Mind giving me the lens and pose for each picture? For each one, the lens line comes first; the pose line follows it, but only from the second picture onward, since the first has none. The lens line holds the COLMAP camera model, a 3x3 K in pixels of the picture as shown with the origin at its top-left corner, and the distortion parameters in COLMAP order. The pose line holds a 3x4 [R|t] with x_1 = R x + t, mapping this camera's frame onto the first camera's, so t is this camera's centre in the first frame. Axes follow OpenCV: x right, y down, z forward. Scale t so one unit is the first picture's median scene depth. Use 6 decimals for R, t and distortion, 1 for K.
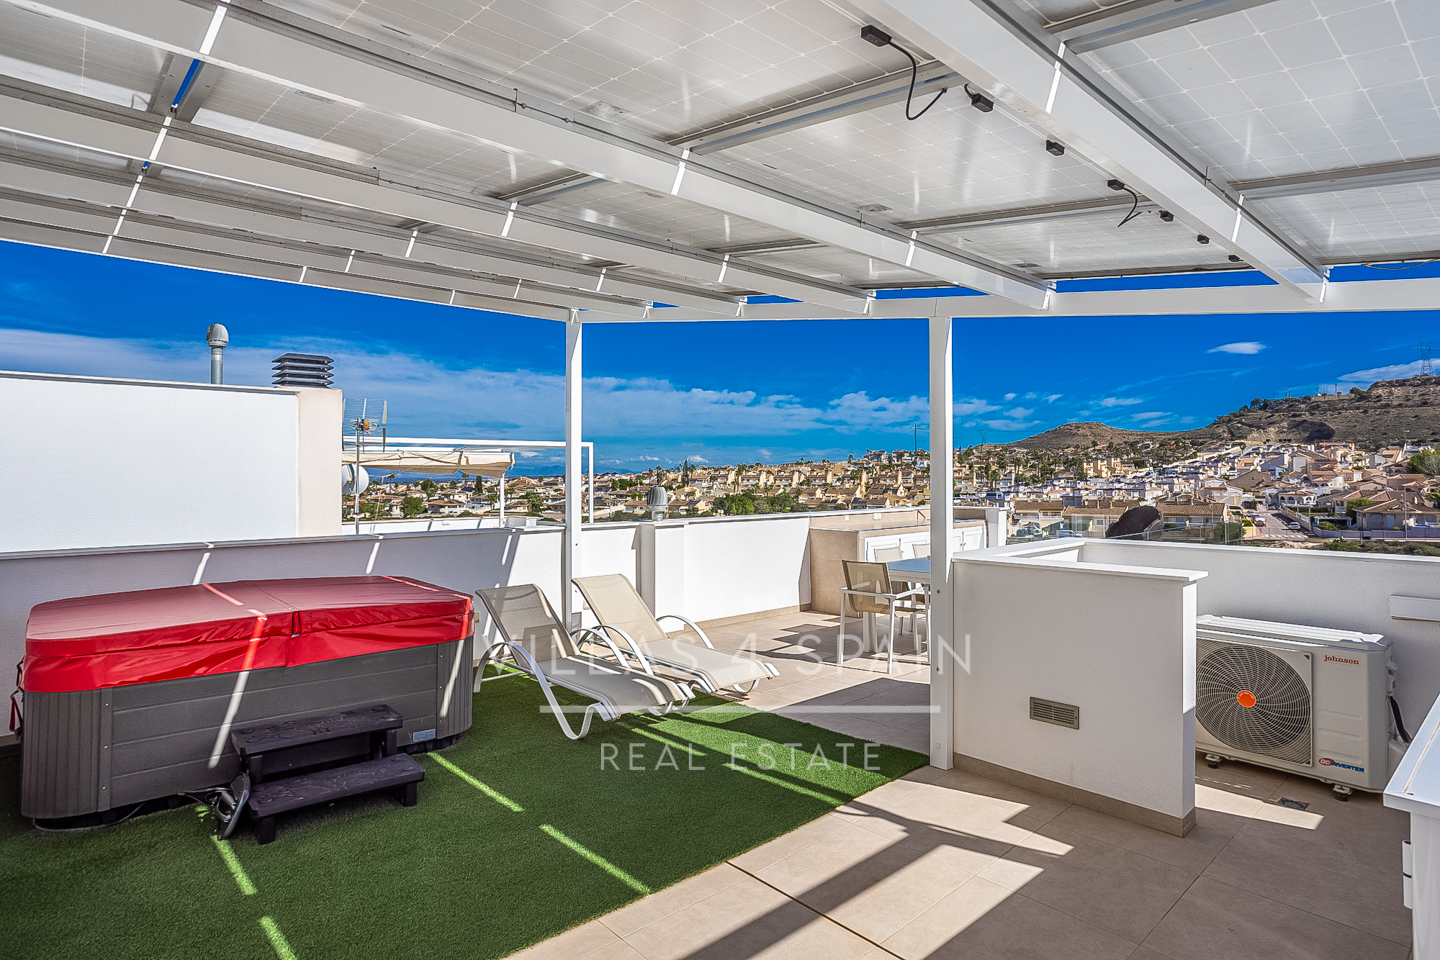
lens RADIAL K [[759.9, 0, 721.9], [0, 759.9, 478.9], [0, 0, 1]] dist [-0.008405, -0.000326]
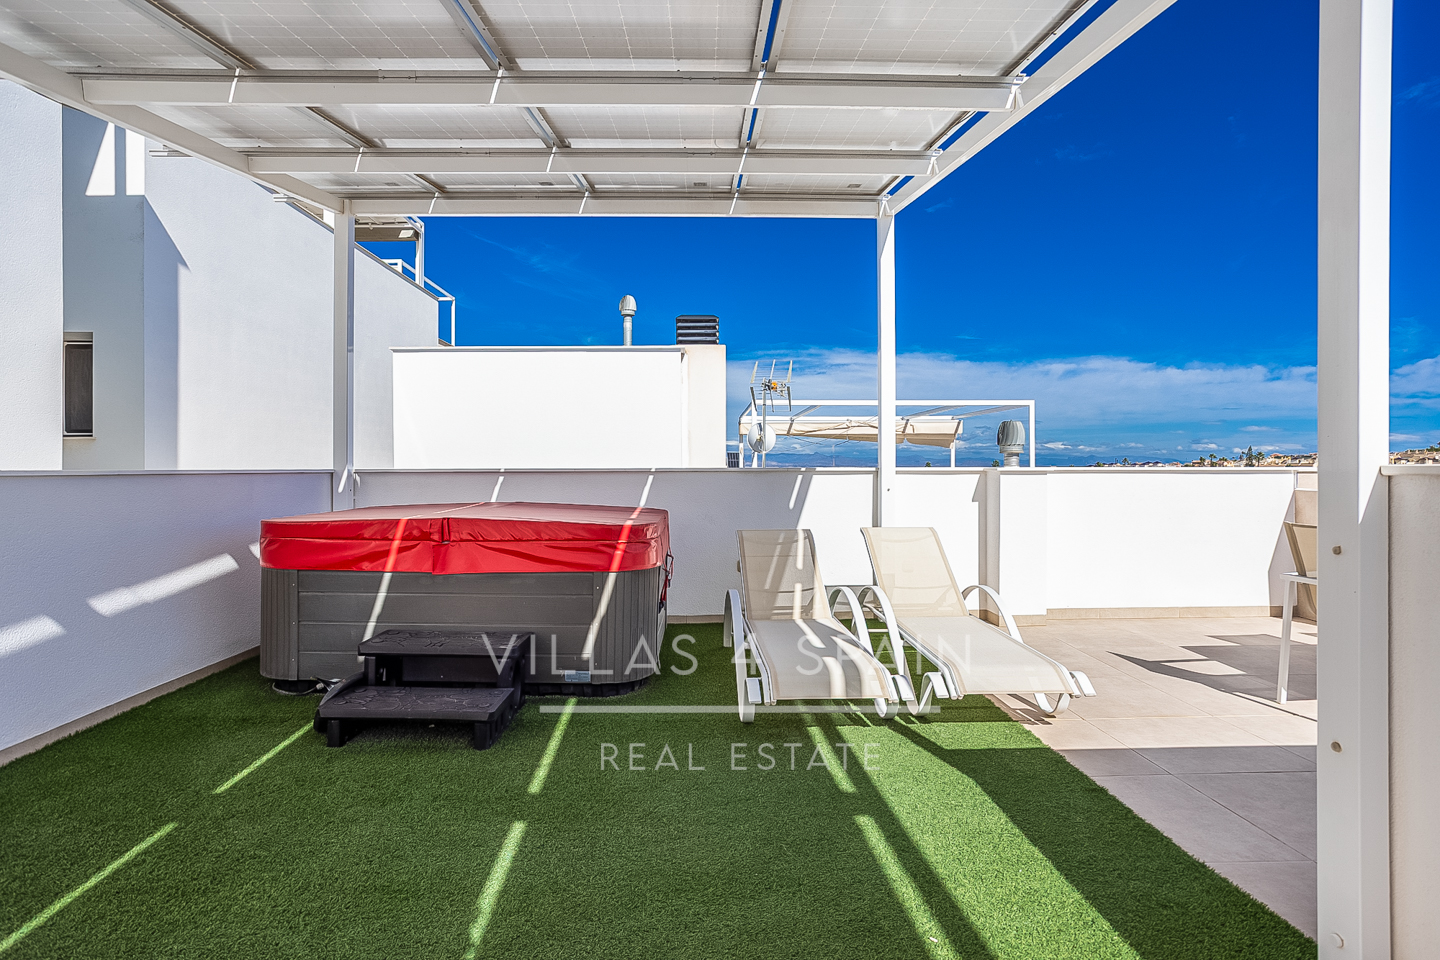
lens RADIAL K [[720.9, 0, 733.9], [0, 720.9, 476.1], [0, 0, 1]] dist [-0.013818, 0.003467]
pose [[0.781046, 0.011607, -0.624365, 0.165052], [-0.004424, 0.999905, 0.013054, 0.063892], [0.624458, -0.007434, 0.781023, 0.305838]]
